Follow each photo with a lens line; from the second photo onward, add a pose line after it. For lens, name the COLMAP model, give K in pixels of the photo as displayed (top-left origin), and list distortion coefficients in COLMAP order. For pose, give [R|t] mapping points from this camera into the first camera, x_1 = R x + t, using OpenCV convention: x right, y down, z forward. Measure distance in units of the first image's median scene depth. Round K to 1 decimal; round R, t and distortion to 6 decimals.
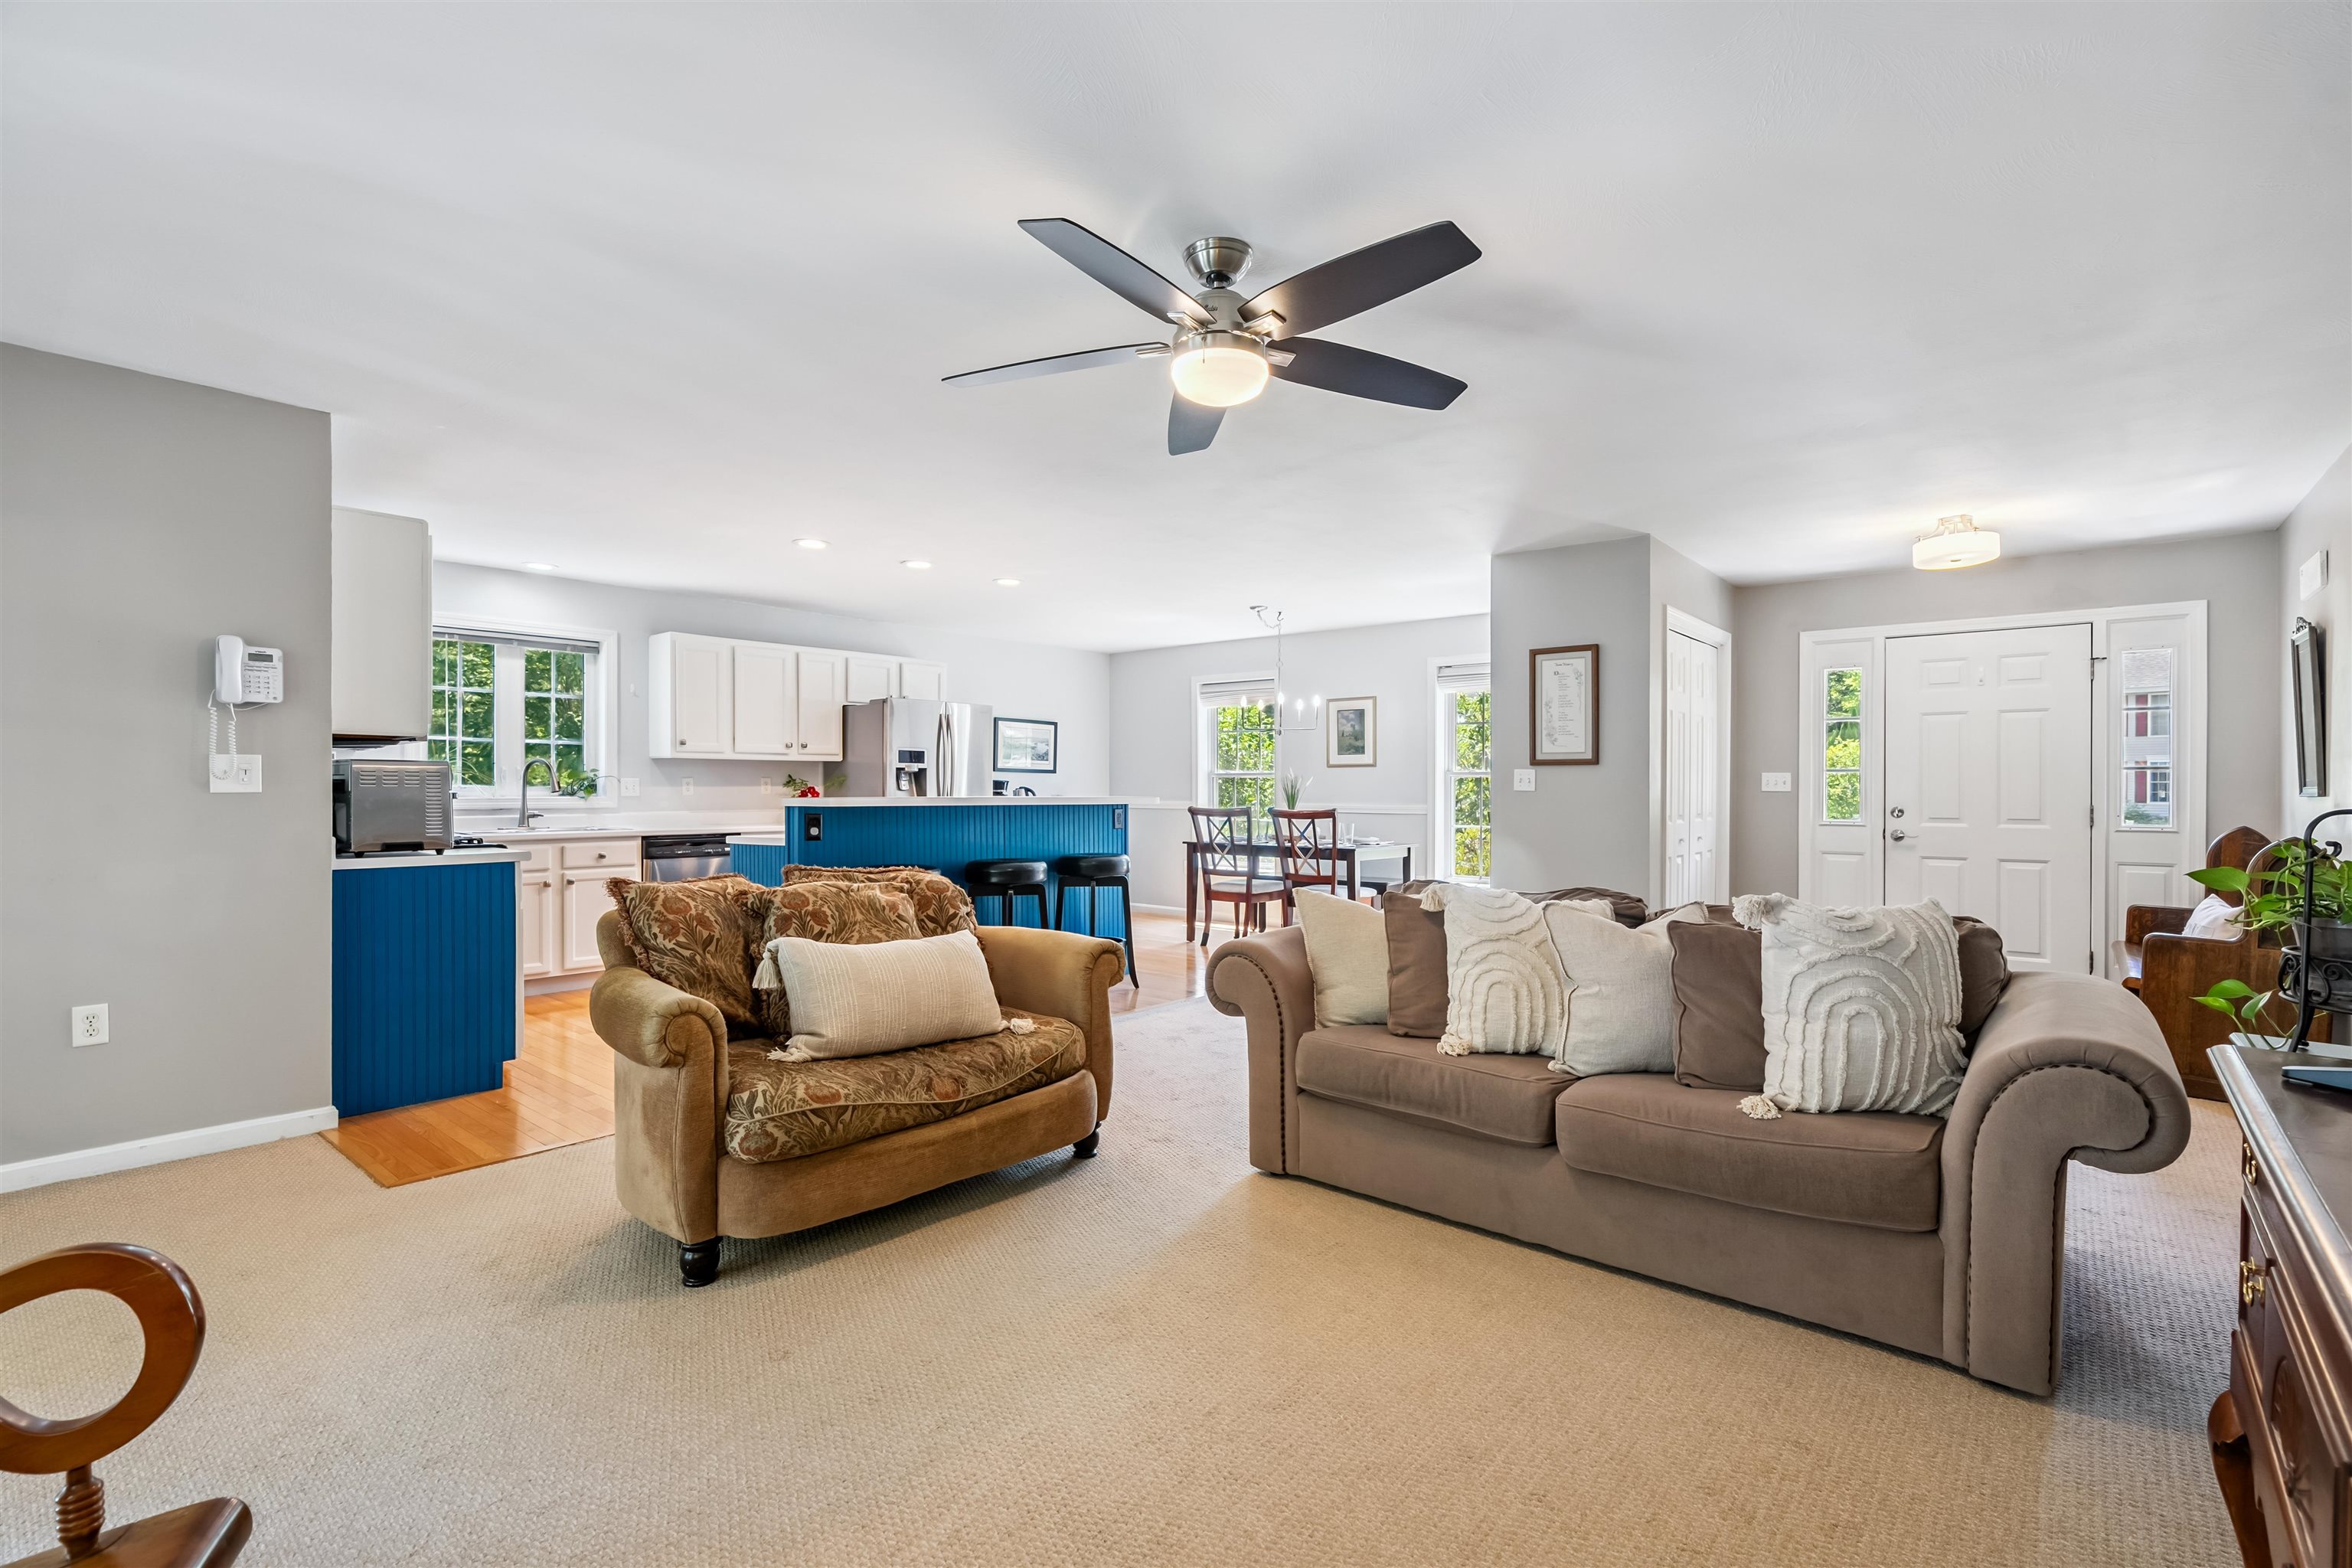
lens RADIAL K [[1085.6, 0, 1176.0], [0, 1085.6, 784.0], [0, 0, 1]] dist [-0.002539, 0.000297]
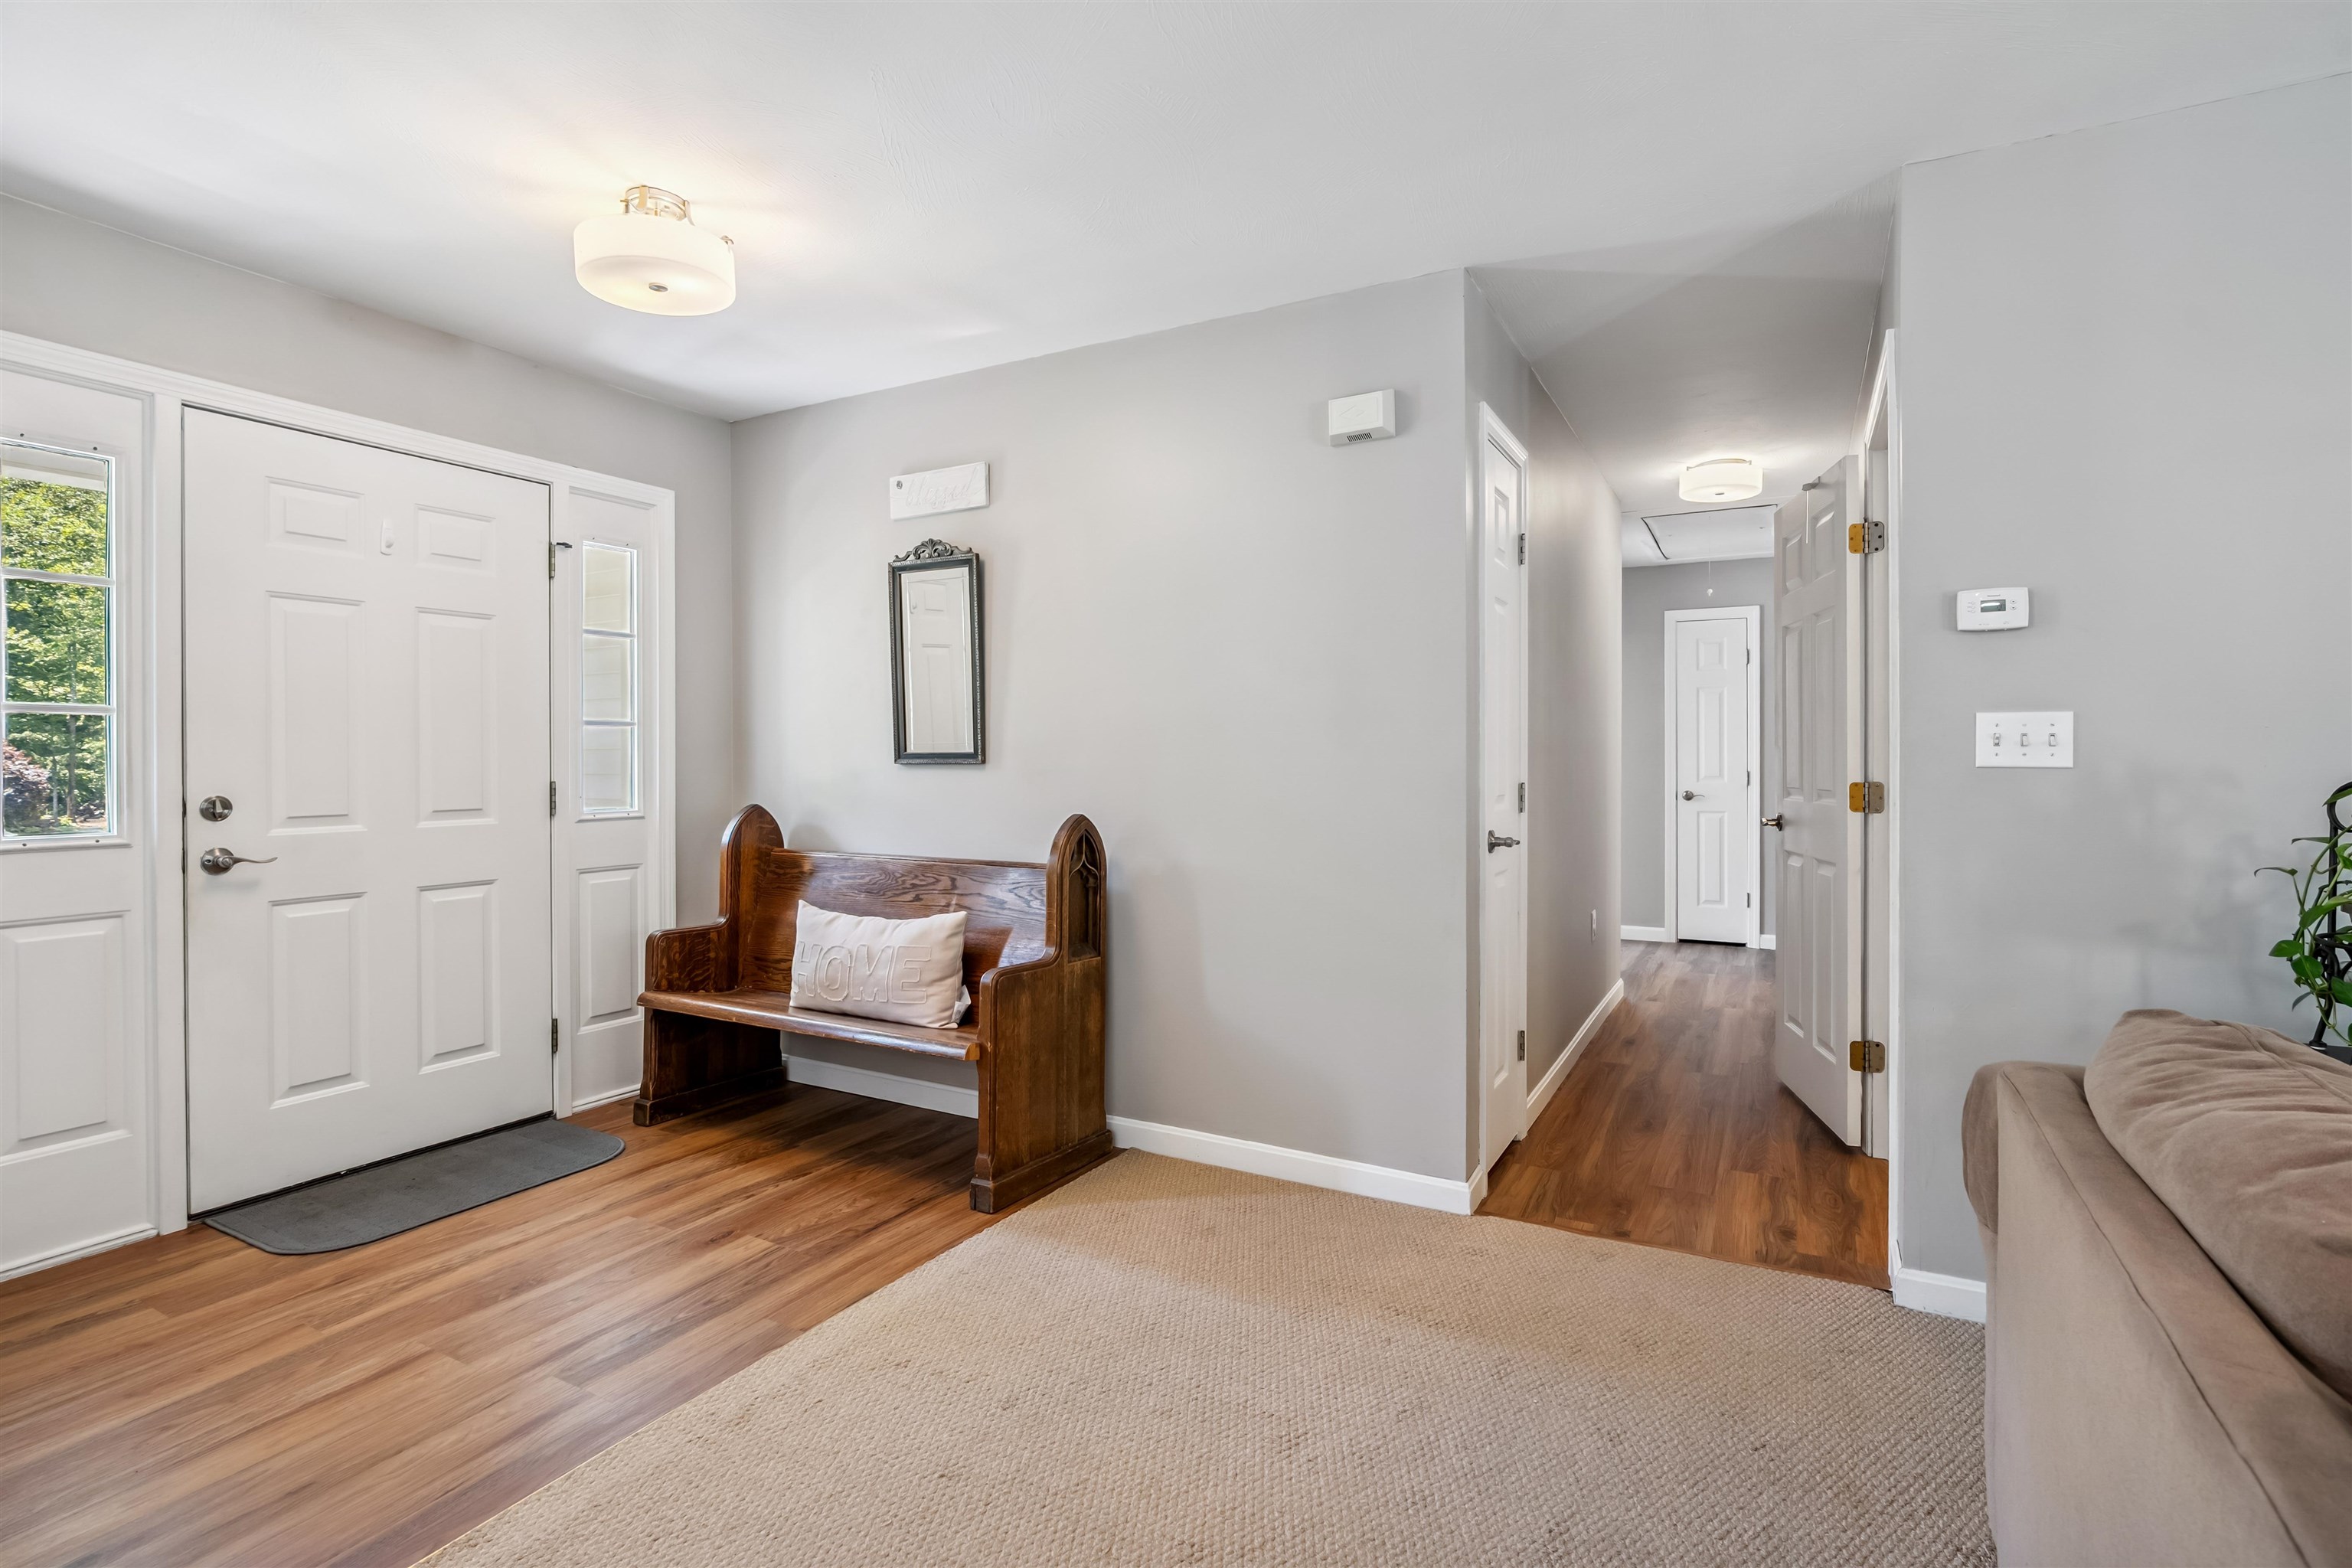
lens RADIAL K [[1081.0, 0, 1184.1], [0, 1081.0, 747.5], [0, 0, 1]] dist [-0.002804, 0.000118]
pose [[-0.205691, 0.007680, 0.978587, 0.297106], [-0.001562, 0.999965, -0.008176, 0.008175], [-0.978616, -0.003211, -0.205672, 1.333828]]
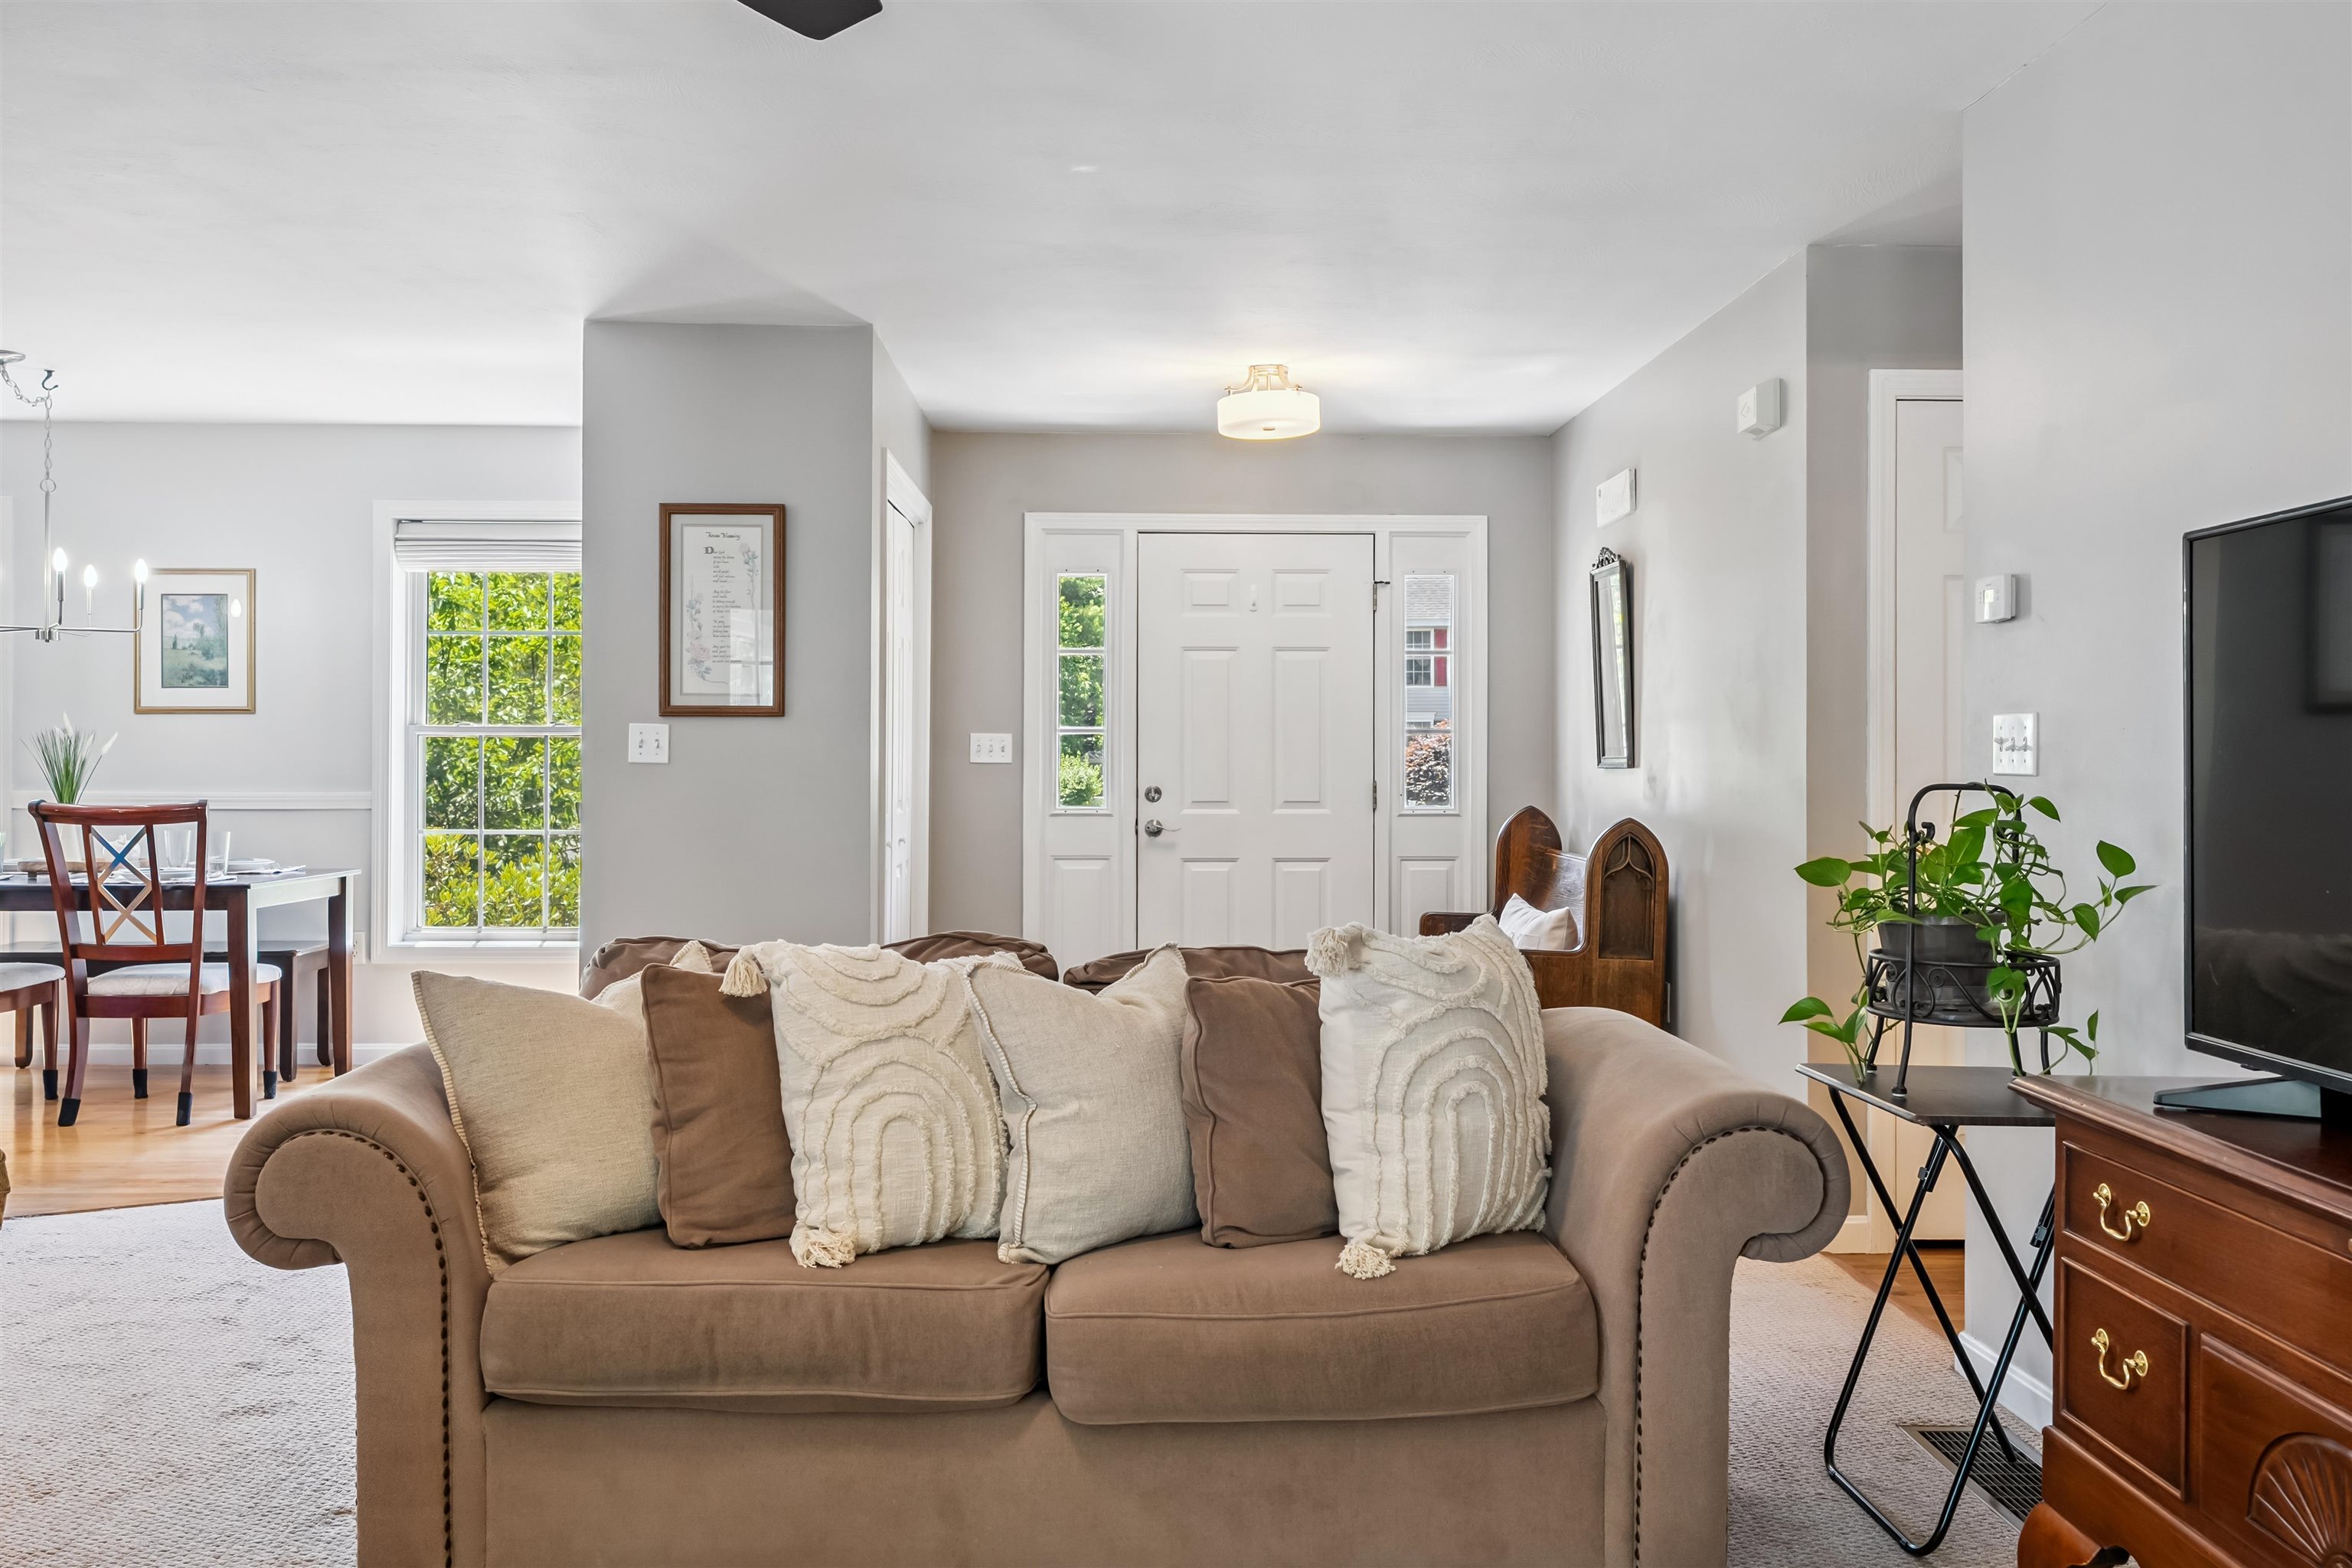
lens RADIAL K [[1953.3, 0, 1213.6], [0, 1953.3, 742.6], [0, 0, 1]] dist [0.003245, 0.012088]
pose [[0.738878, 0.005153, 0.673819, -0.225337], [-0.002680, 0.999985, -0.004708, -0.000147], [-0.673834, 0.001673, 0.738881, 0.158563]]
